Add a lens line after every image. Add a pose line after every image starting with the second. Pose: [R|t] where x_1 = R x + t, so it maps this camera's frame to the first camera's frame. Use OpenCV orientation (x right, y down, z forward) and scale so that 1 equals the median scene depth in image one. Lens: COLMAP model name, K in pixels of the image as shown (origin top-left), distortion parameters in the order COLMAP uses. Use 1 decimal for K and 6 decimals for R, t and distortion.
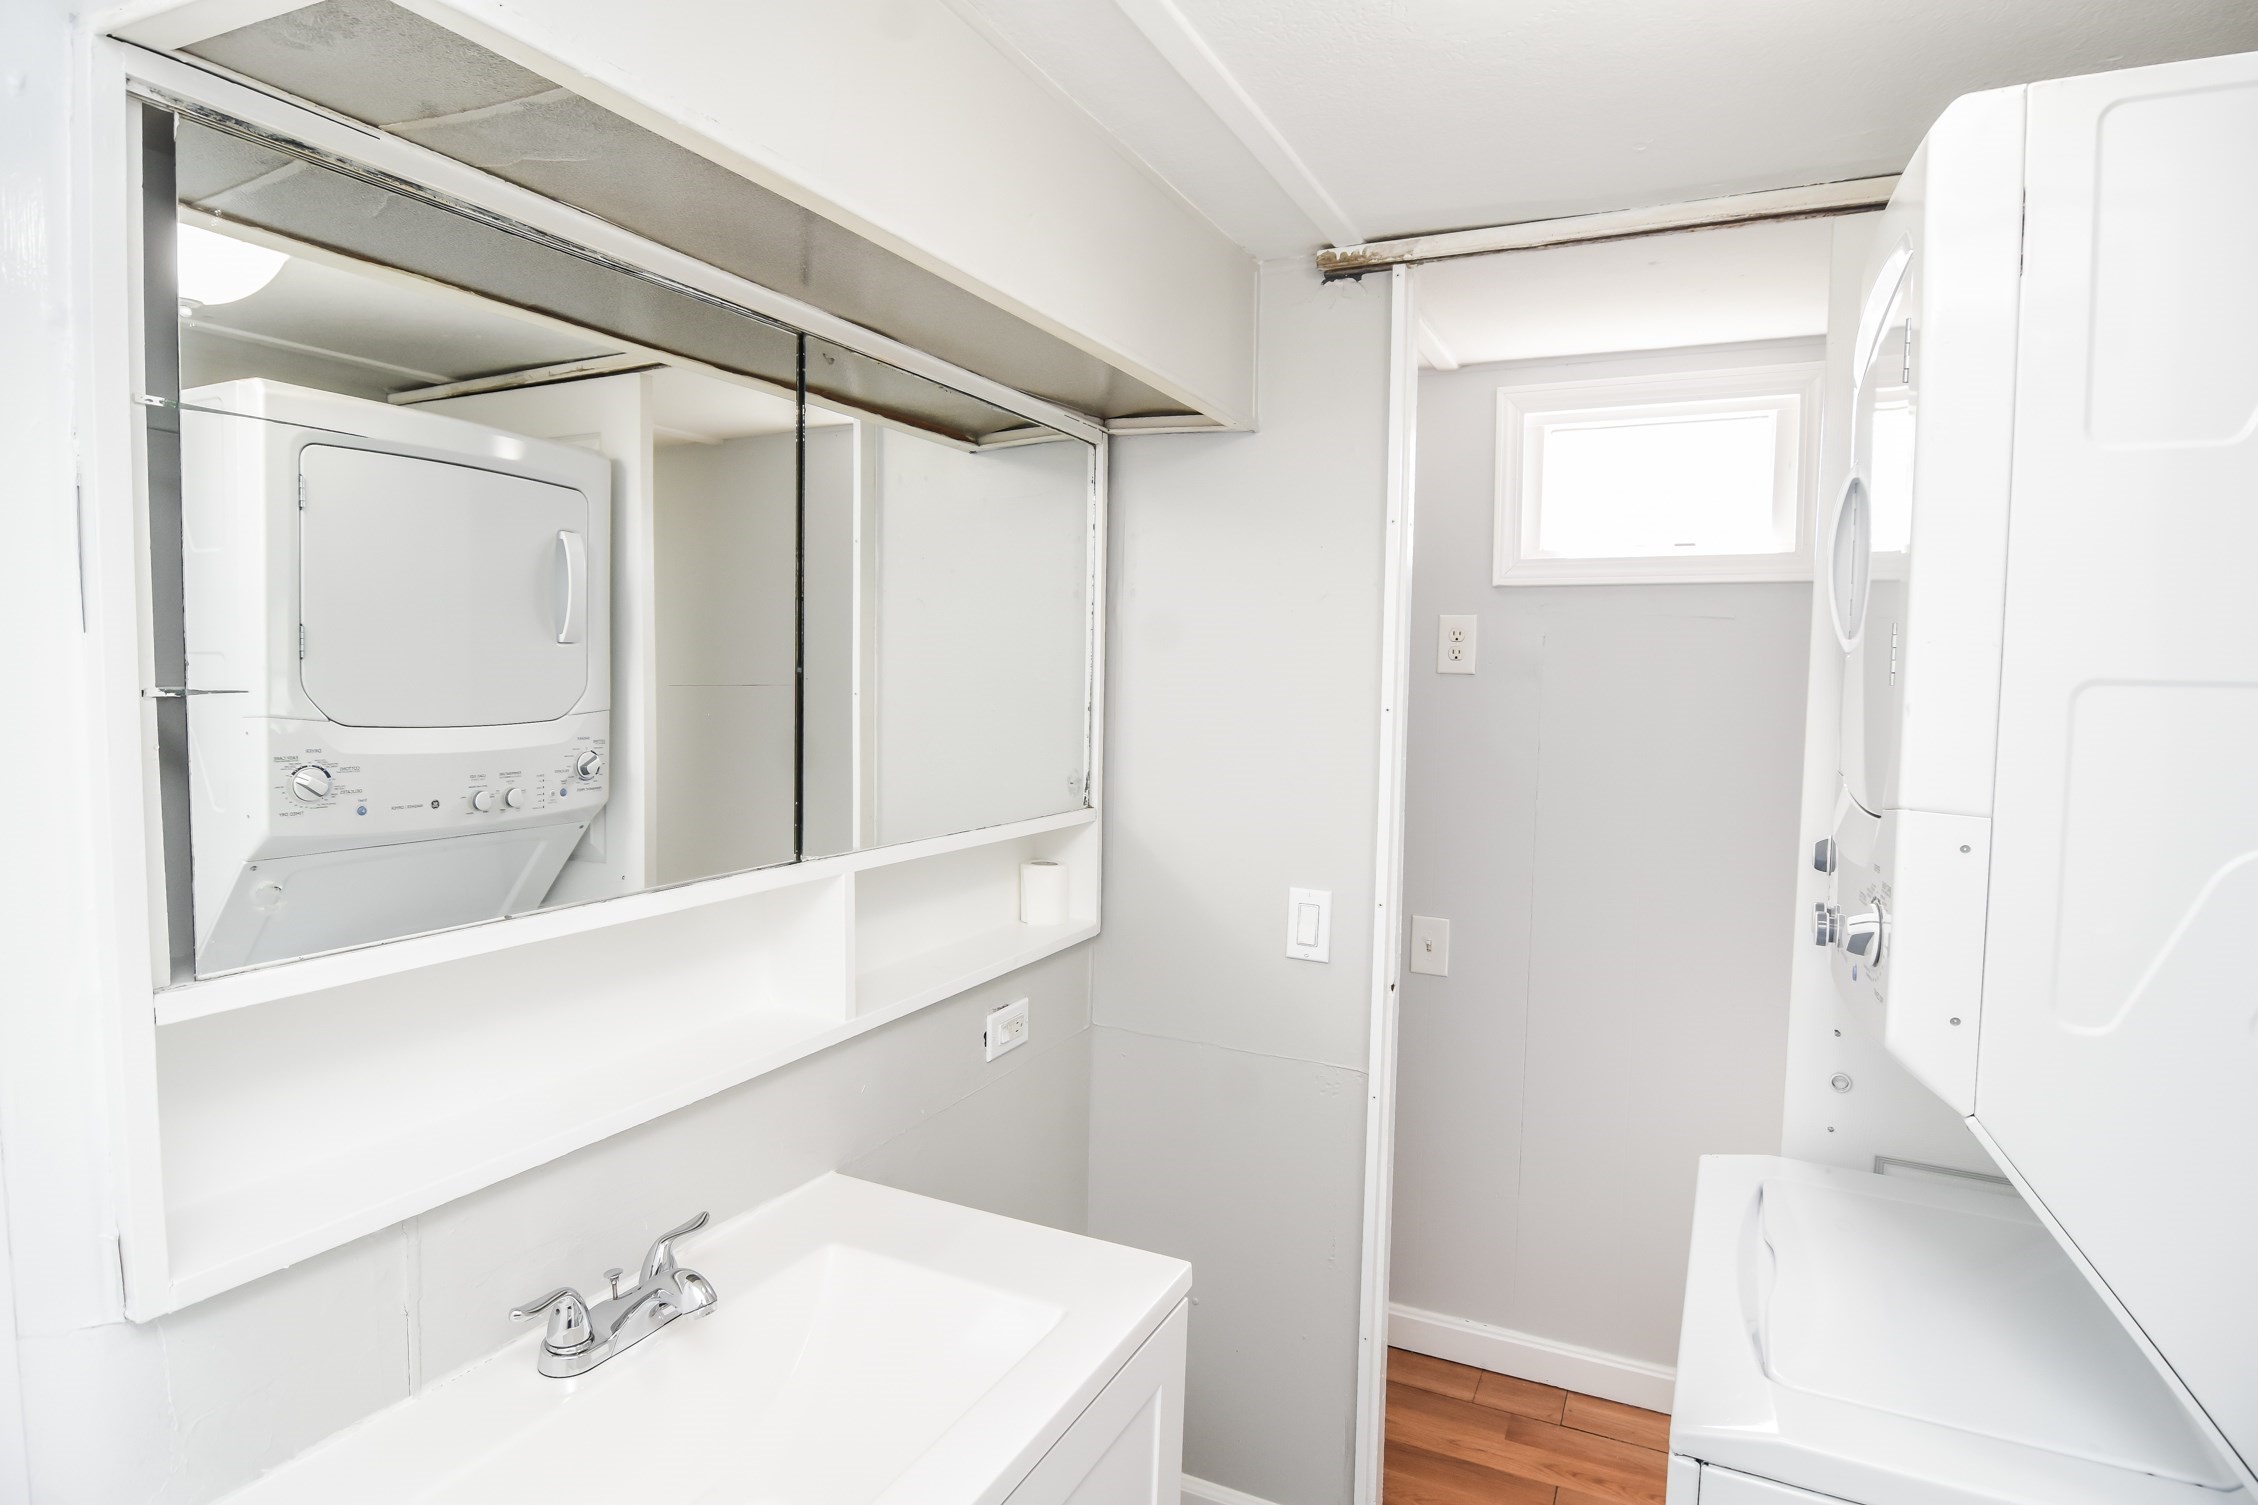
lens RADIAL K [[1206.9, 0, 1126.5], [0, 1206.9, 746.4], [0, 0, 1]] dist [-0.008420, -0.010716]
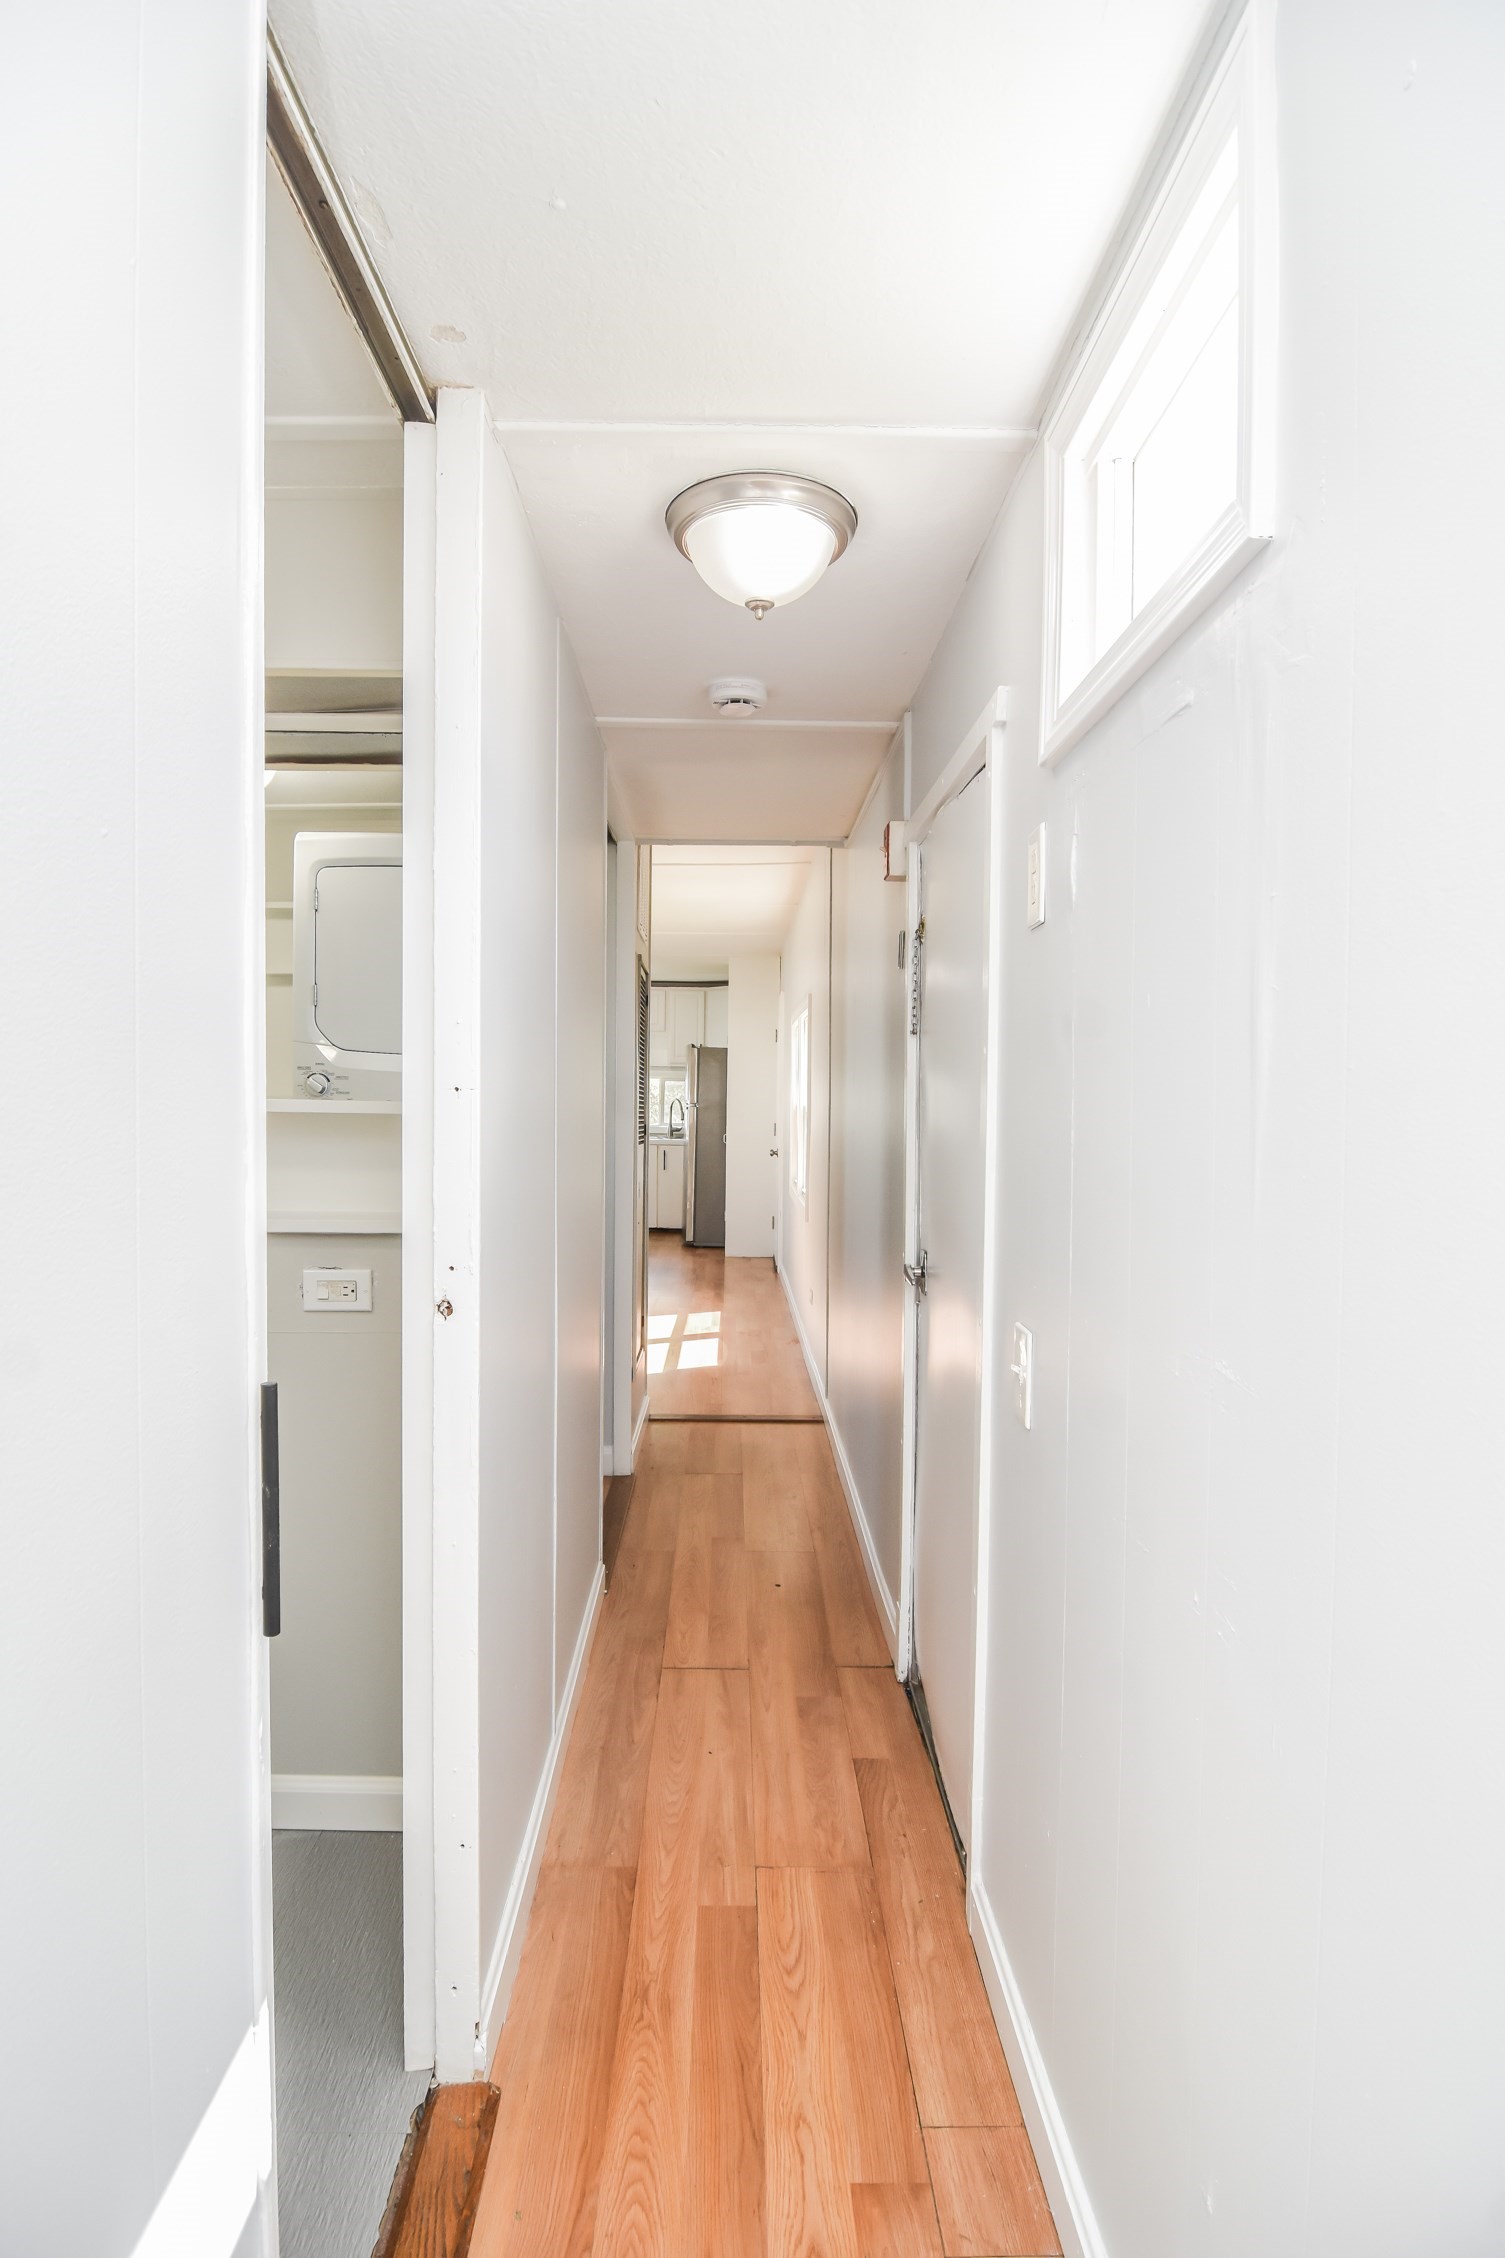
lens RADIAL K [[1206.9, 0, 749.2], [0, 1206.9, 1124.4], [0, 0, 1]] dist [-0.008420, -0.010716]
pose [[0.452483, 0.009912, -0.891718, 1.000760], [-0.063070, 0.997790, -0.020913, 0.081314], [0.889540, 0.065704, 0.452108, 0.798975]]
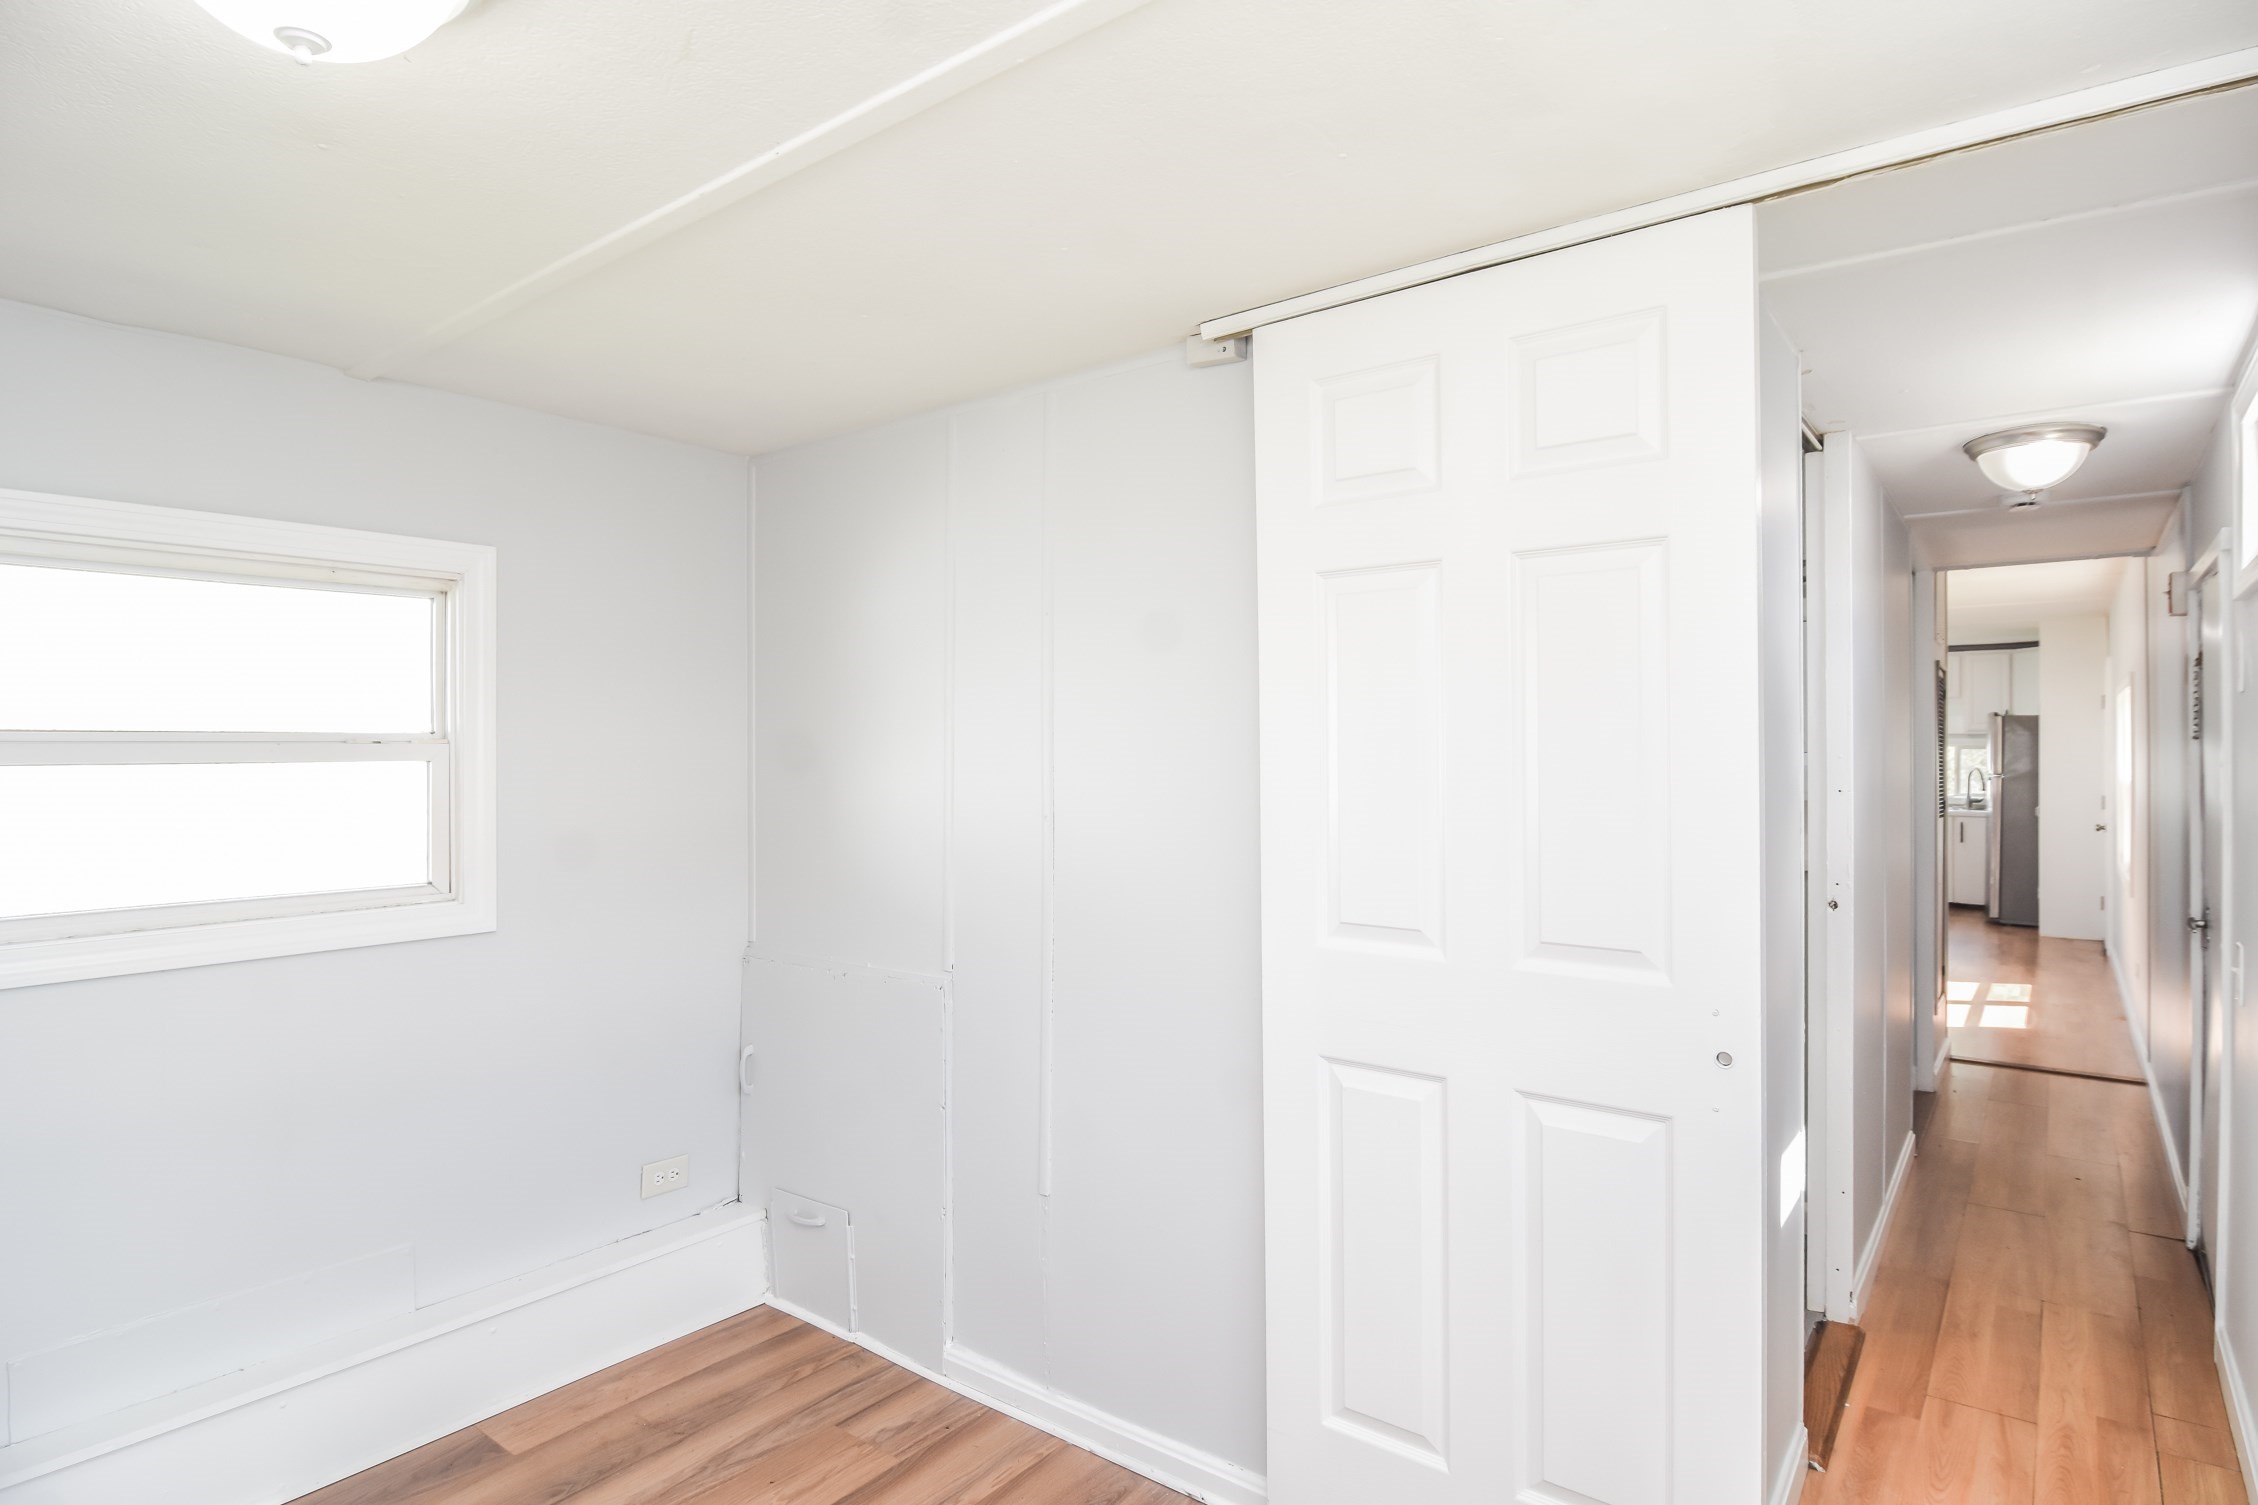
lens RADIAL K [[1206.9, 0, 1126.7], [0, 1206.9, 748.2], [0, 0, 1]] dist [-0.008420, -0.010716]
pose [[-0.205266, -0.020894, -0.978483, 1.856397], [-0.068996, 0.997594, -0.006828, 0.072573], [0.976271, 0.066110, -0.206213, 0.425136]]
